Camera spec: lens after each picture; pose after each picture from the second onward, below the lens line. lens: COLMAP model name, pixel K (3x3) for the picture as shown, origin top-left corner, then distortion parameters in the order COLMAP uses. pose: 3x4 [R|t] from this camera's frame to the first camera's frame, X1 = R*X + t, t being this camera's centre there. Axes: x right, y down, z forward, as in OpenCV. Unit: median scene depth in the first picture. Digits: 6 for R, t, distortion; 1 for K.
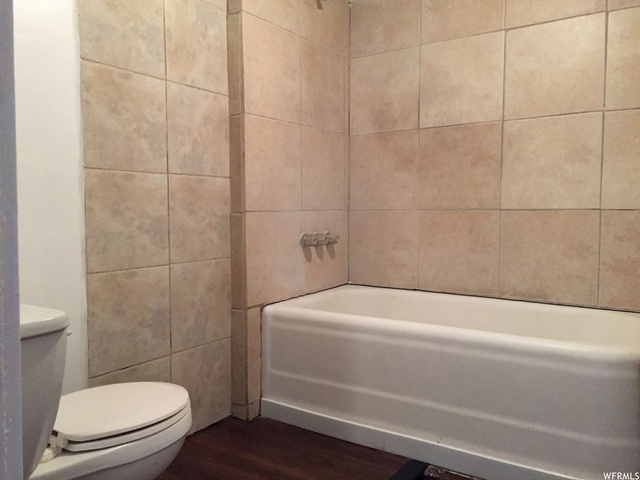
lens RADIAL K [[535.3, 0, 320.0], [0, 535.3, 240.0], [0, 0, 1]] dist [0.088923, -0.126375]
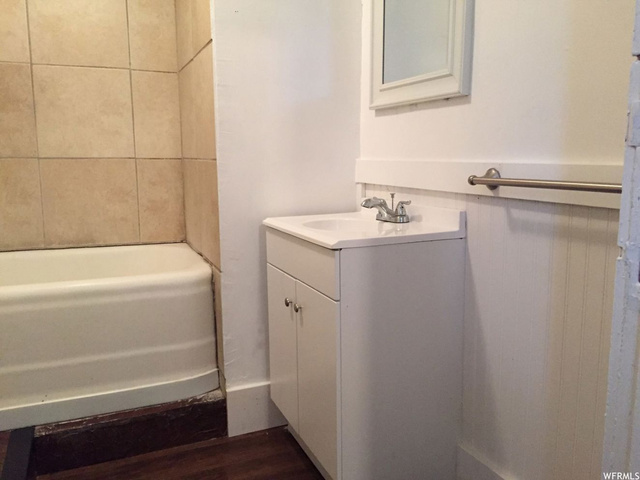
lens RADIAL K [[535.3, 0, 320.0], [0, 535.3, 240.0], [0, 0, 1]] dist [0.088923, -0.126375]
pose [[0.550593, -0.132551, 0.824183, -0.222835], [0.043417, 0.990524, 0.130298, -0.016783], [-0.833644, -0.035957, 0.551131, 0.041636]]
